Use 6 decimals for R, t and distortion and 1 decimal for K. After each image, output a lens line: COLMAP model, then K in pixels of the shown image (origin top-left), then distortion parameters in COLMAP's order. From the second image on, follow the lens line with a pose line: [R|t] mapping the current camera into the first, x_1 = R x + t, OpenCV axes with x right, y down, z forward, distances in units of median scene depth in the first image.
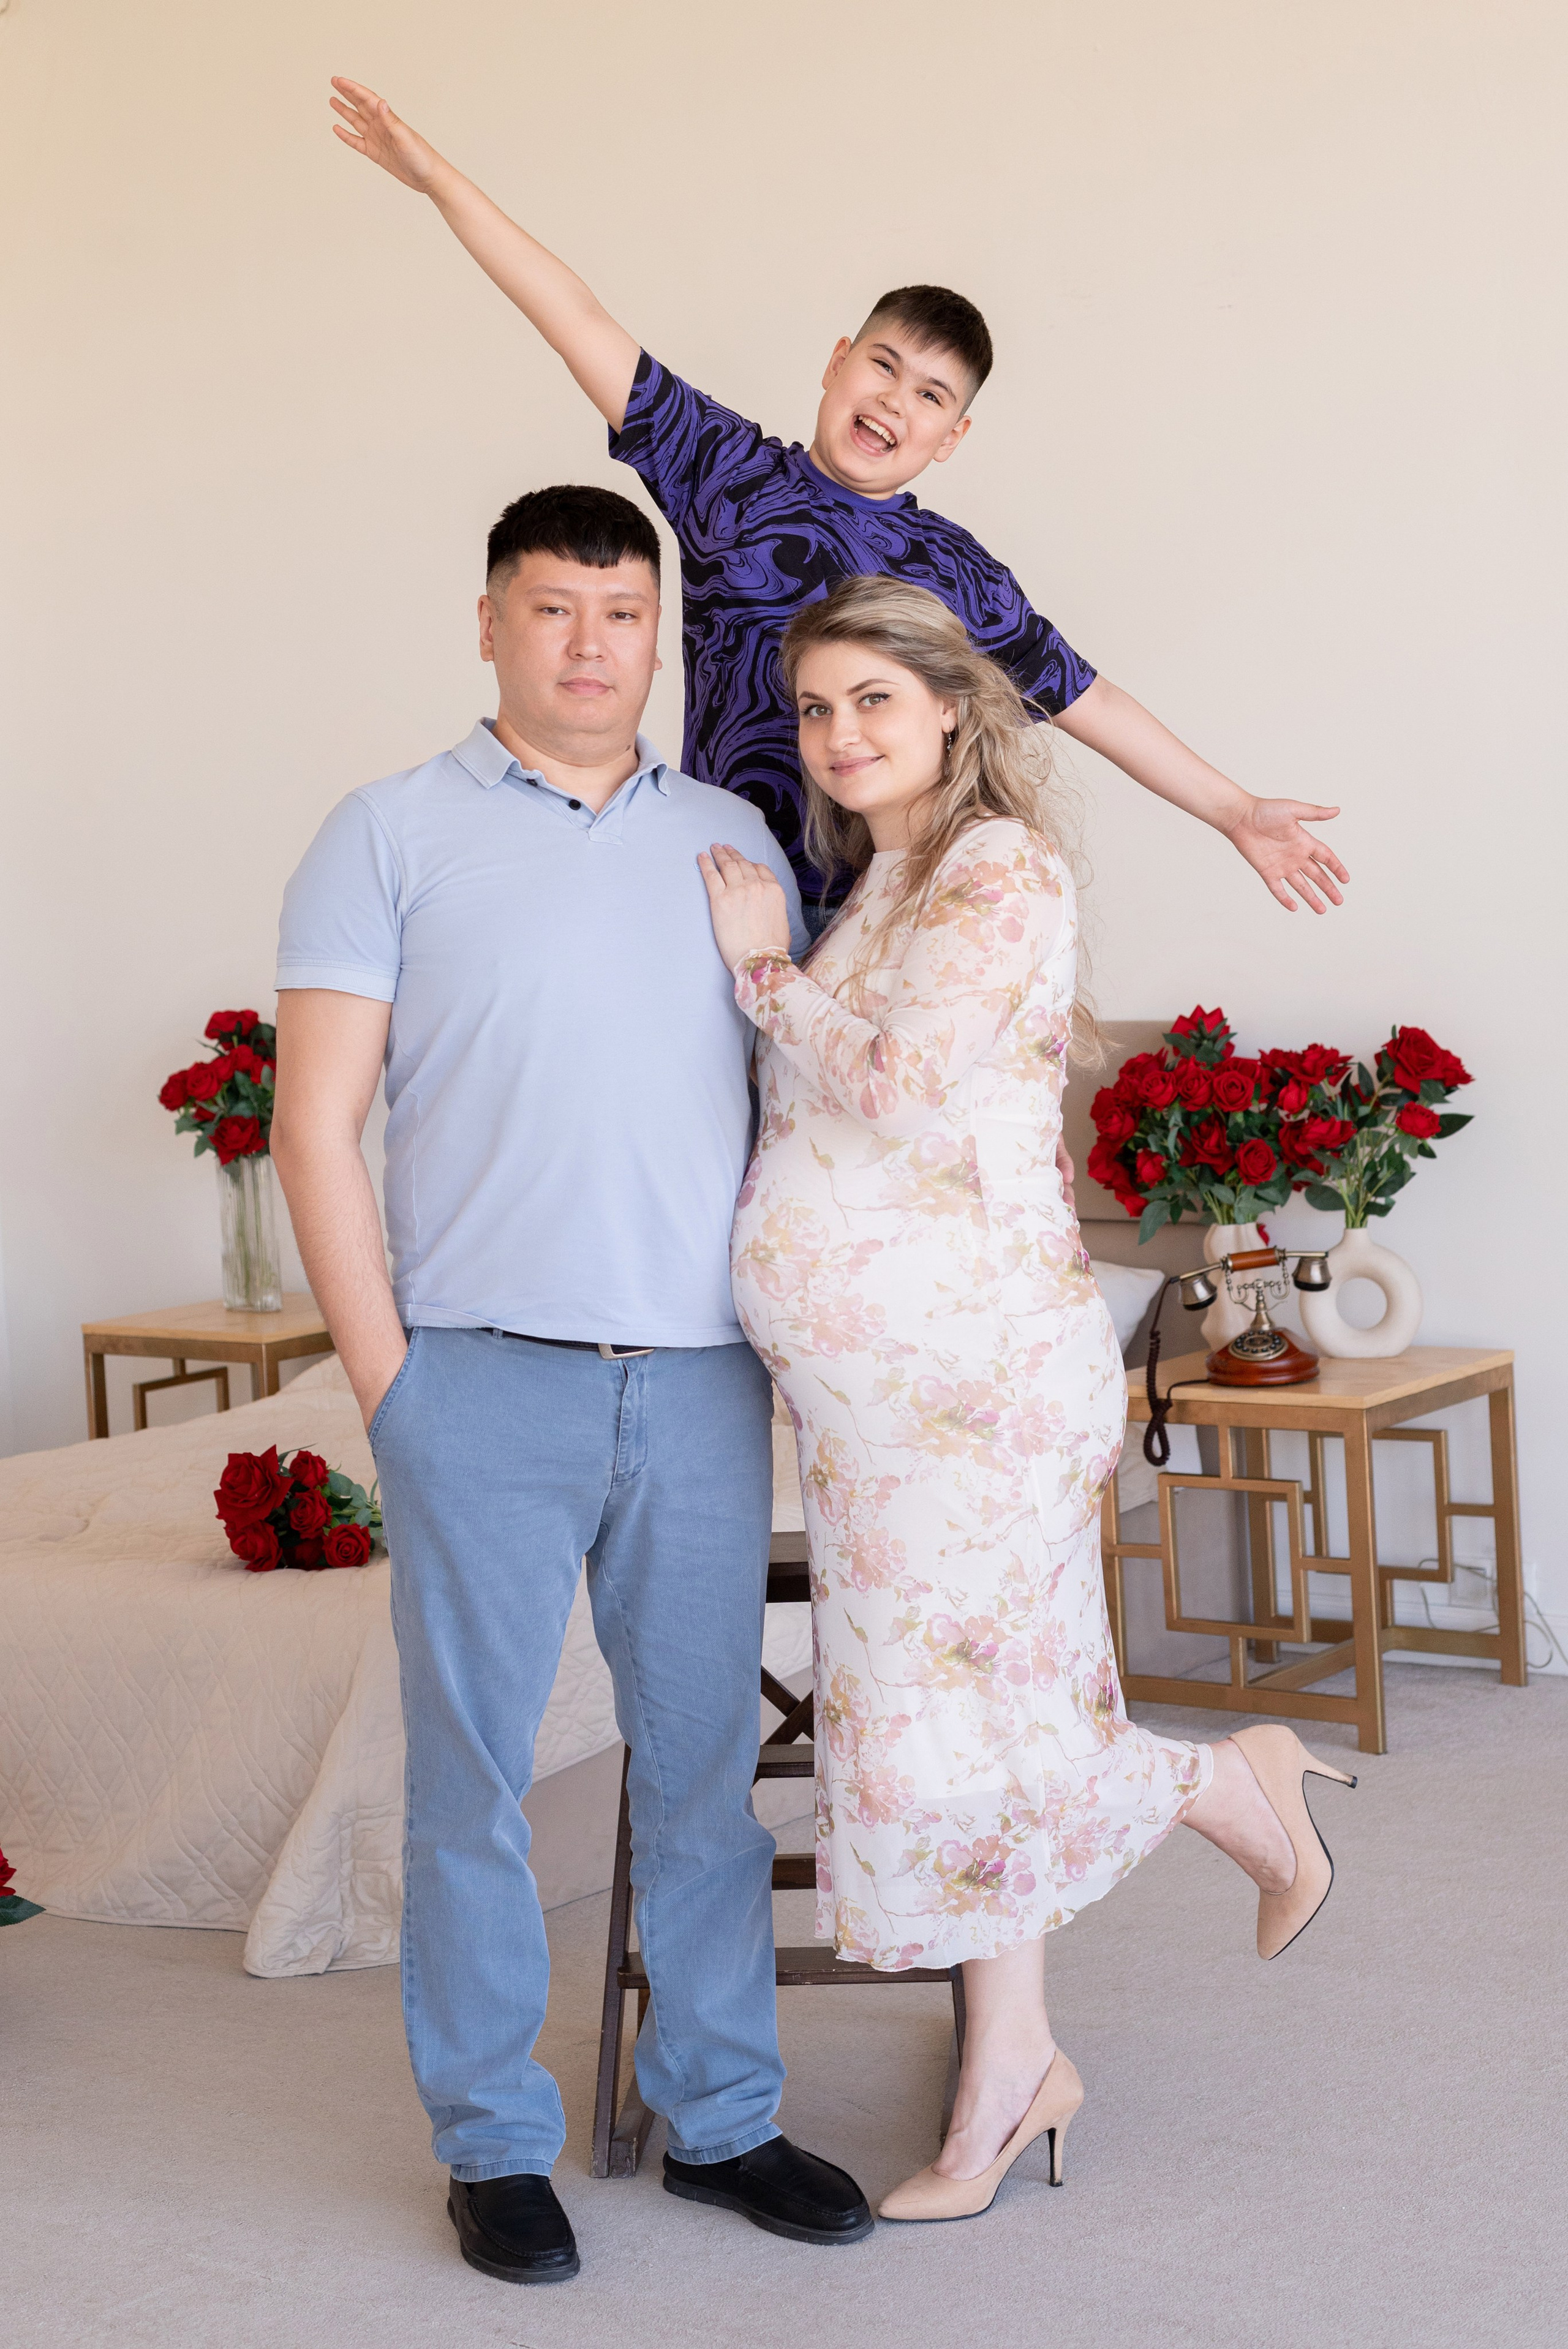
lens RADIAL K [[3747.1, 0, 743.4], [0, 3747.1, 1037.8], [0, 0, 1]] dist [0.009211, -0.031696]
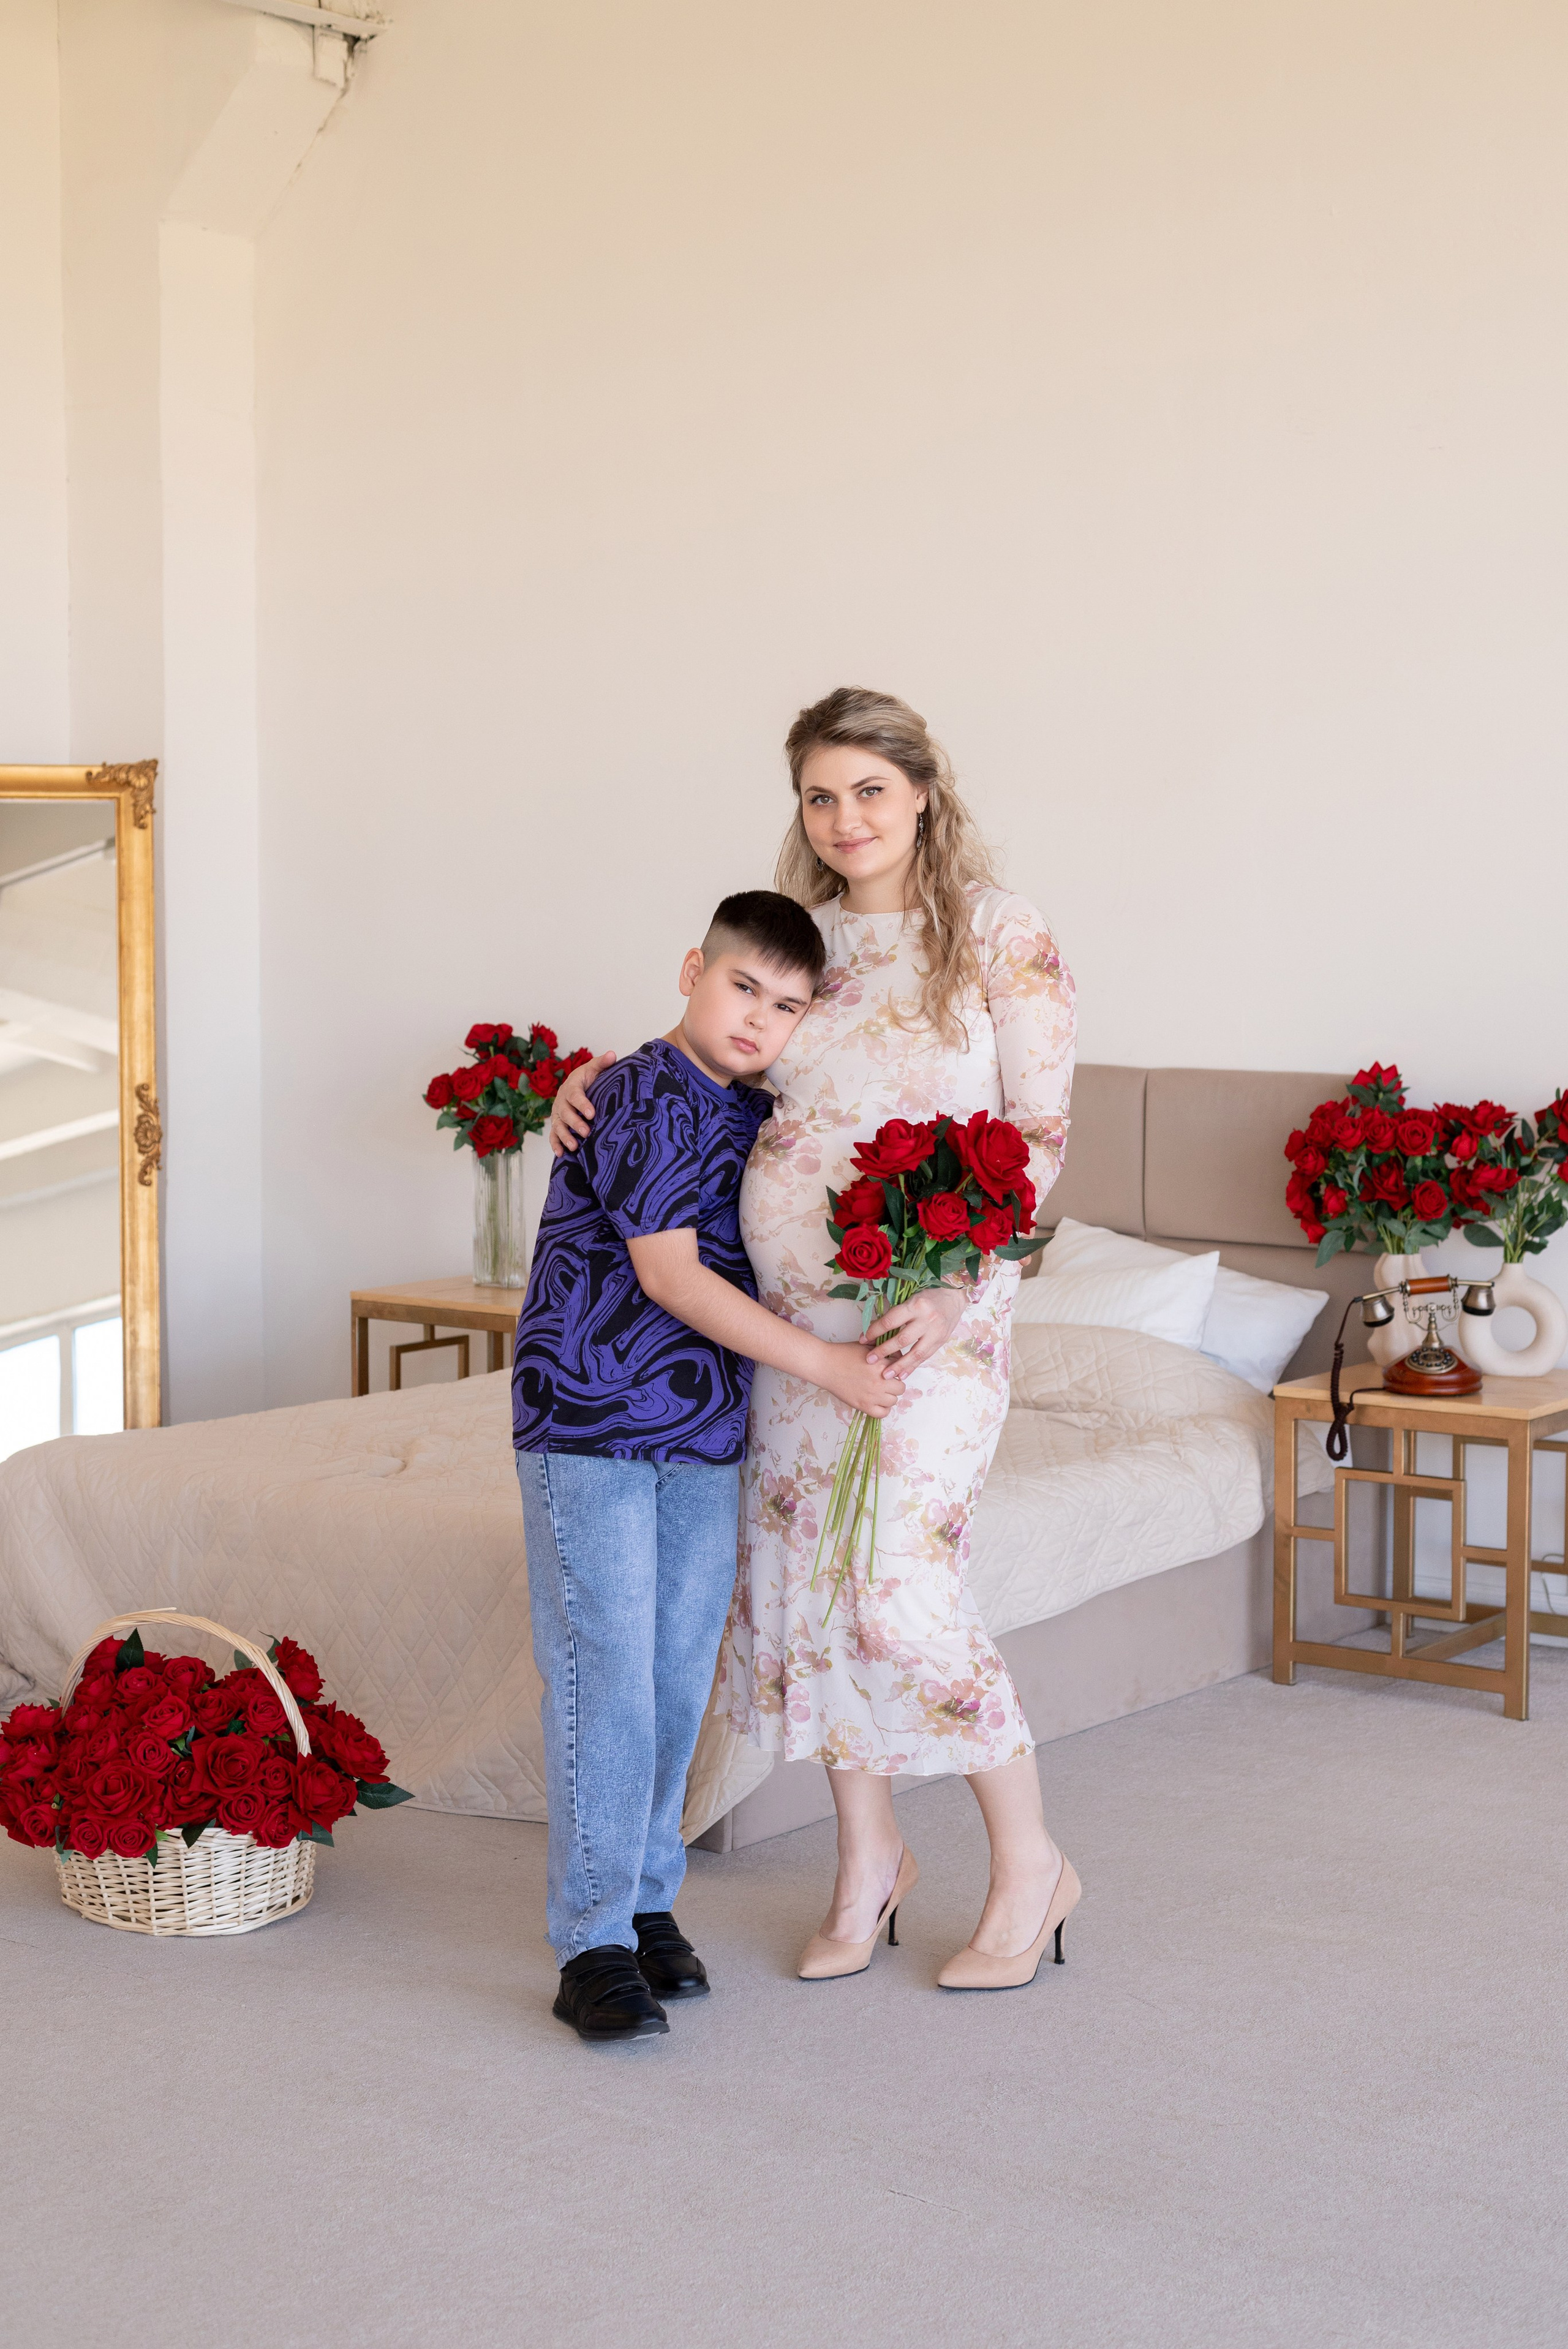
lens RADIAL K [[3258.9, 0, 784.0], [0, 3258.9, 1174.5], [0, 0, 1]] dist [-0.003543, 0.037892]
pose [[0.998516, 0.051985, 0.016228, -0.076419], [-0.052427, 0.998229, 0.028119, 0.007475], [-0.014738, -0.028928, 0.999473, 0.009591]]
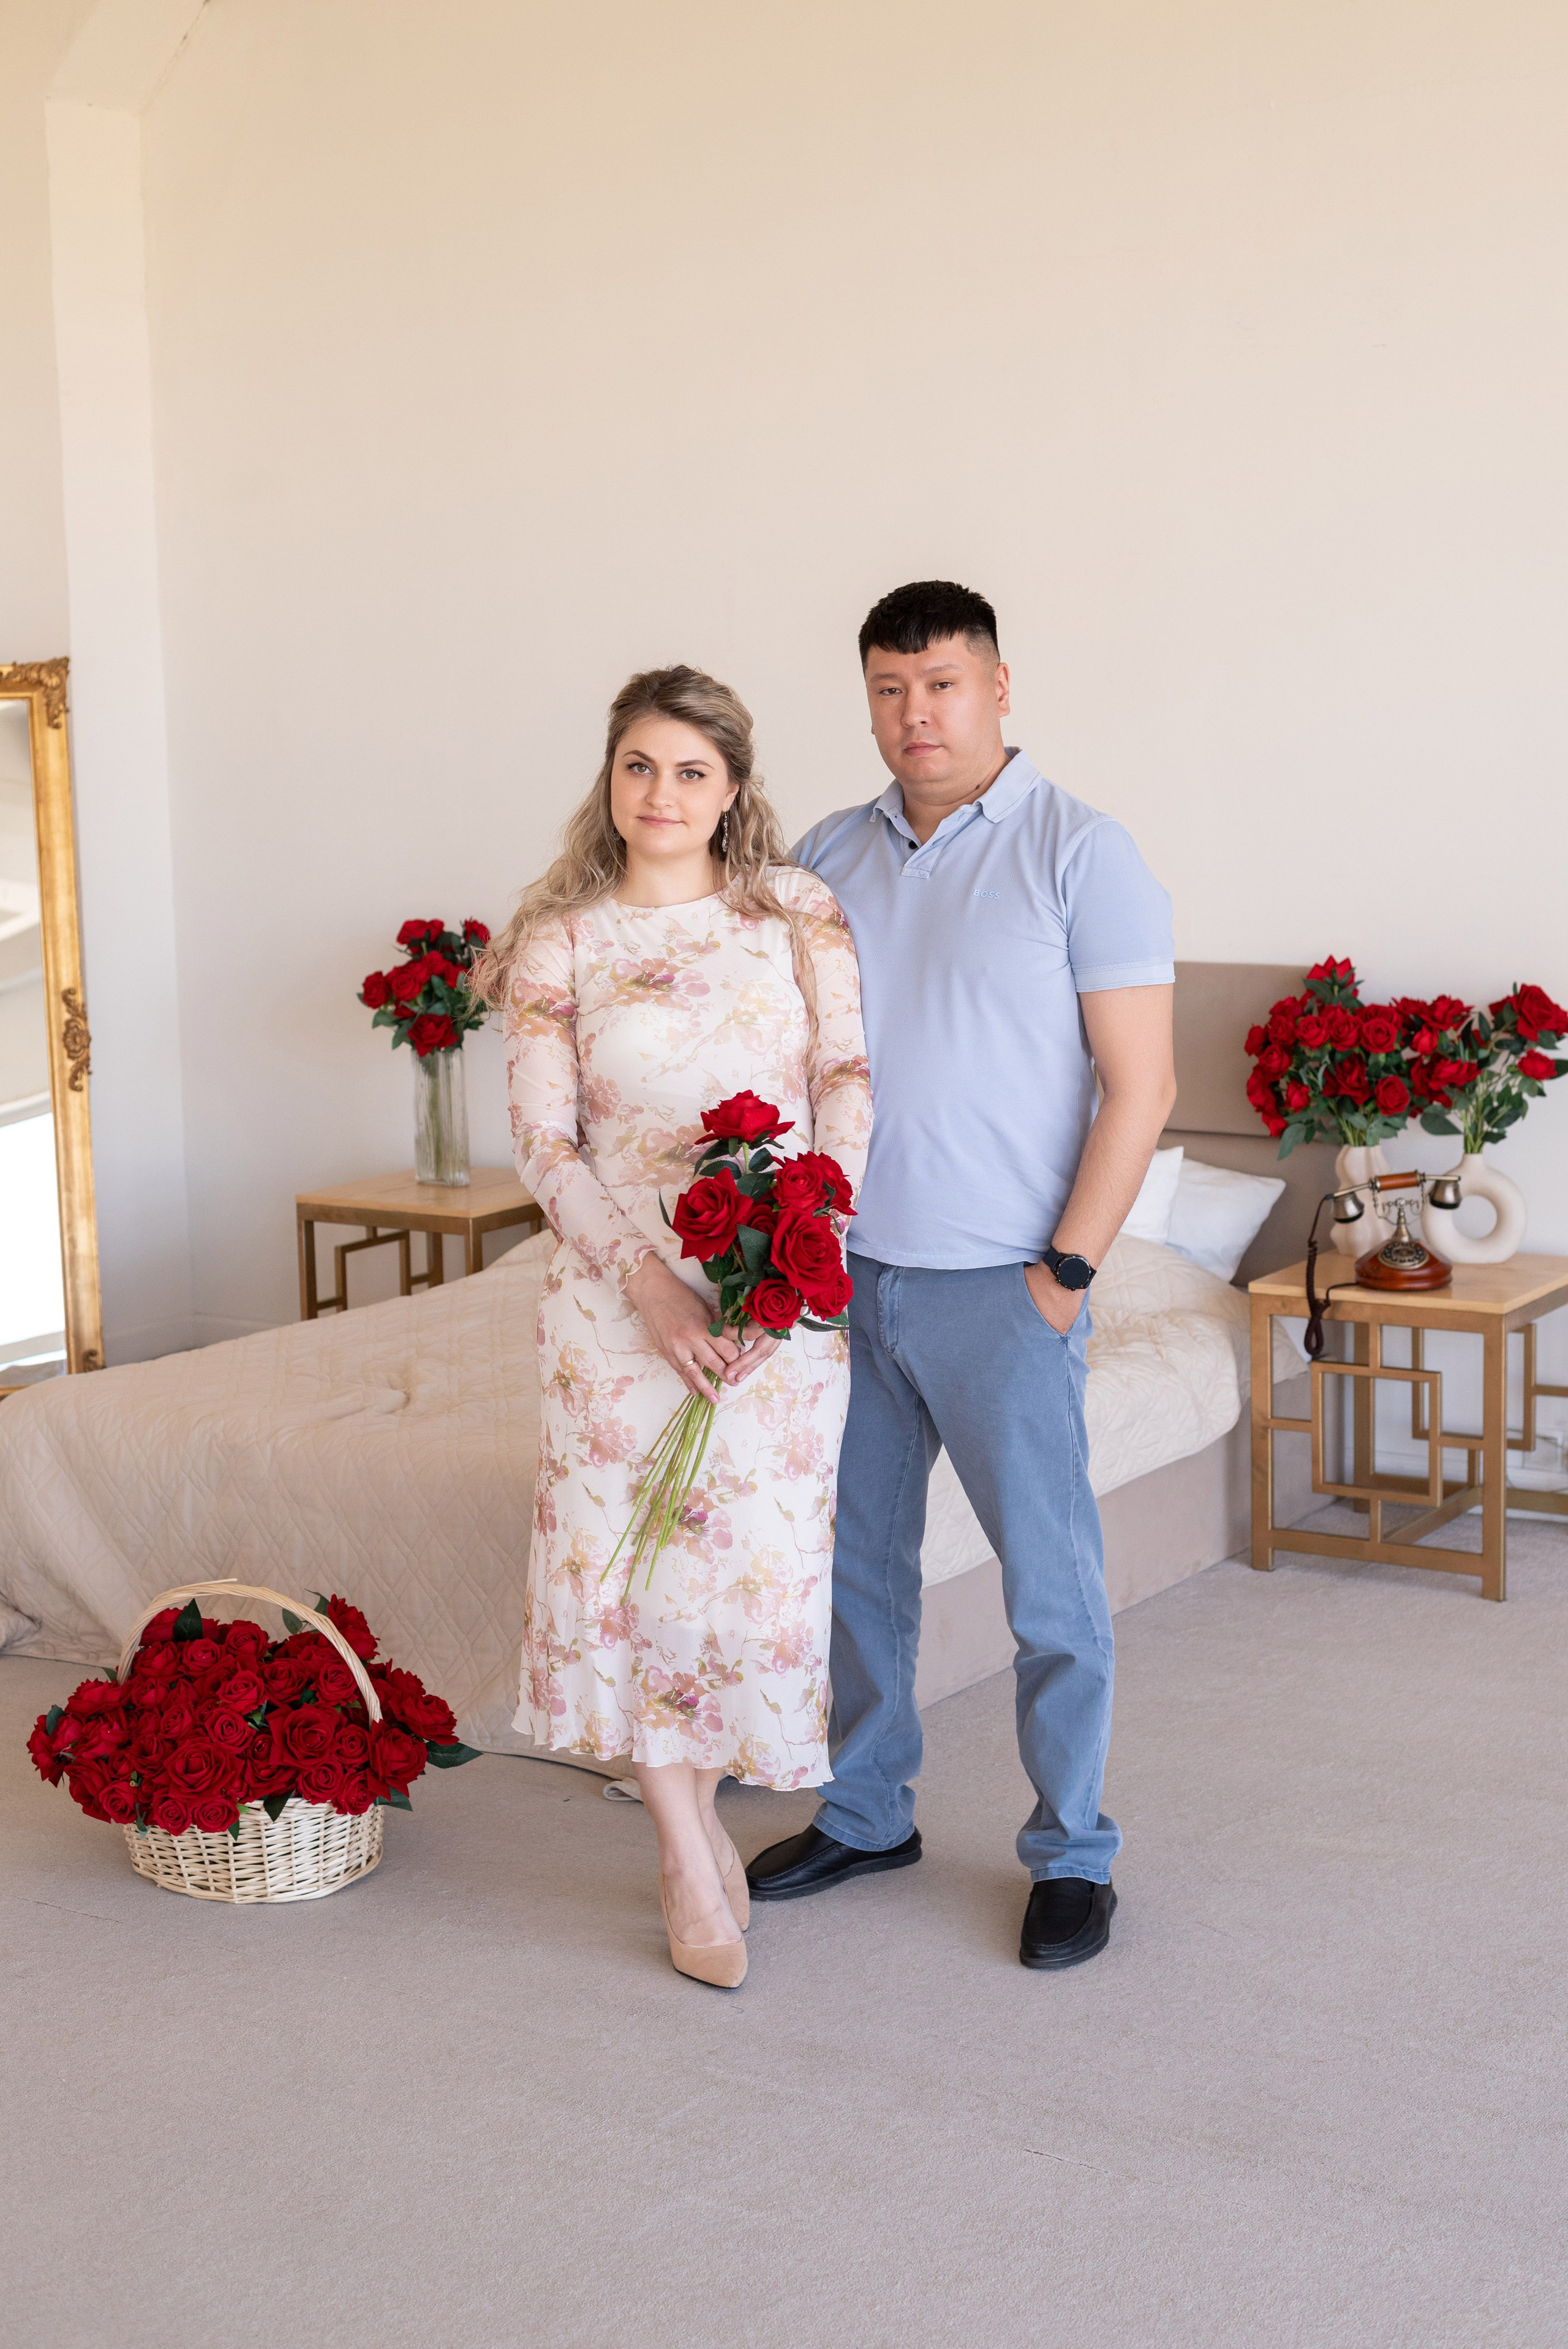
lens RADIAL K [[3251.5, 0, 784.0], [0, 3251.5, 1174.5], [0, 0, 1]] dist [0.007228, -0.038120]
pose [[0.995804, 0.017766, 0.089775, -0.143078], [-0.026368, 0.995074, 0.095564, -0.034423], [-0.087635, -0.097530, 0.991367, 0.007809]]
